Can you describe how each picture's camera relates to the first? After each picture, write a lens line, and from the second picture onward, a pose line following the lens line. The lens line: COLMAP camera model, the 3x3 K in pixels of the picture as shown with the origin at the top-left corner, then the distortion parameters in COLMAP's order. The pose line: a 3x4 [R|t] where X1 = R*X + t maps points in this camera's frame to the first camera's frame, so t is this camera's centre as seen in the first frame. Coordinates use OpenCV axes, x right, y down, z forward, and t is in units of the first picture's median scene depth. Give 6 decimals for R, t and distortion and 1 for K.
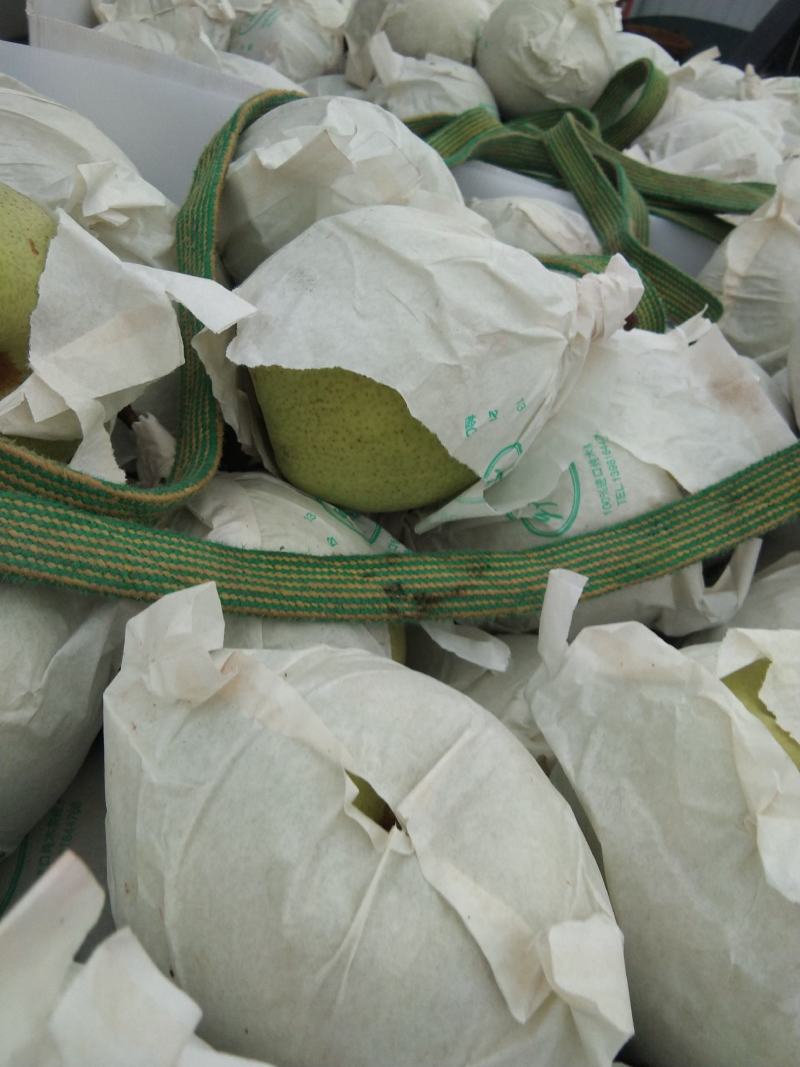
lens RADIAL K [[859.5, 0, 400.0], [0, 859.5, 533.5], [0, 0, 1]] dist [0.094407, -0.137809]
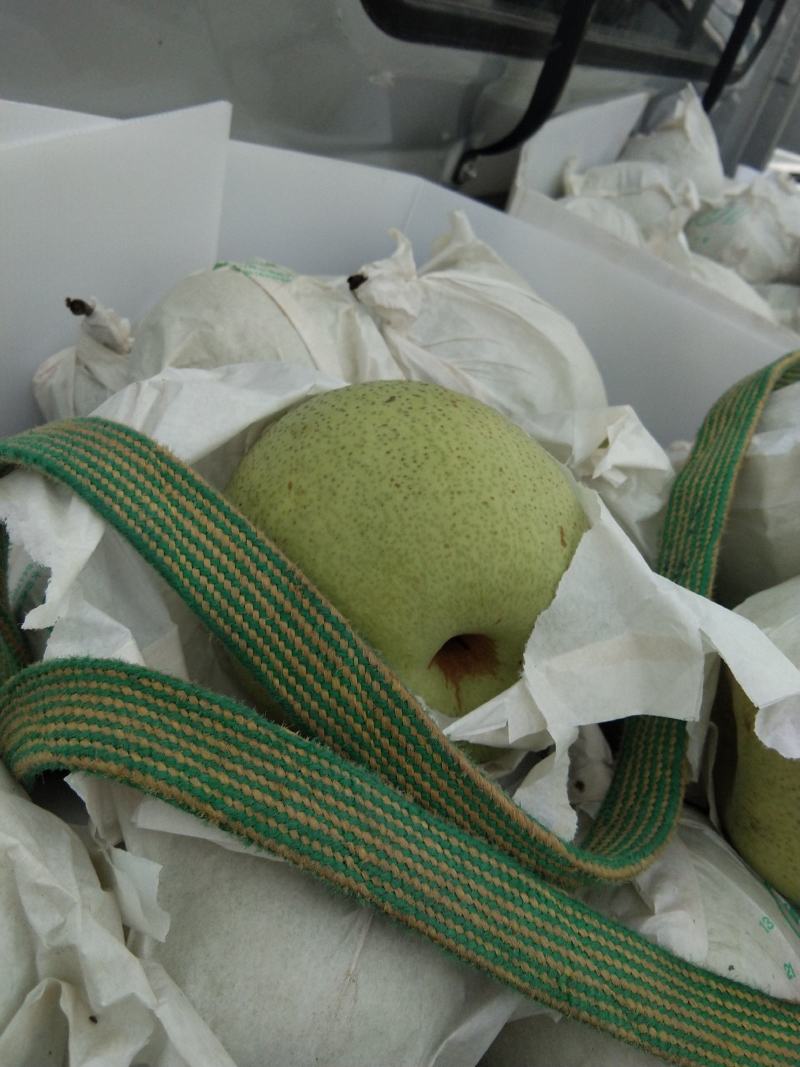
lens RADIAL K [[859.5, 0, 400.0], [0, 859.5, 533.5], [0, 0, 1]] dist [0.094407, -0.137809]
pose [[0.912836, 0.283871, -0.293510, -0.312293], [-0.317746, 0.945286, -0.073967, -0.213527], [0.256453, 0.160781, 0.953090, 0.136598]]
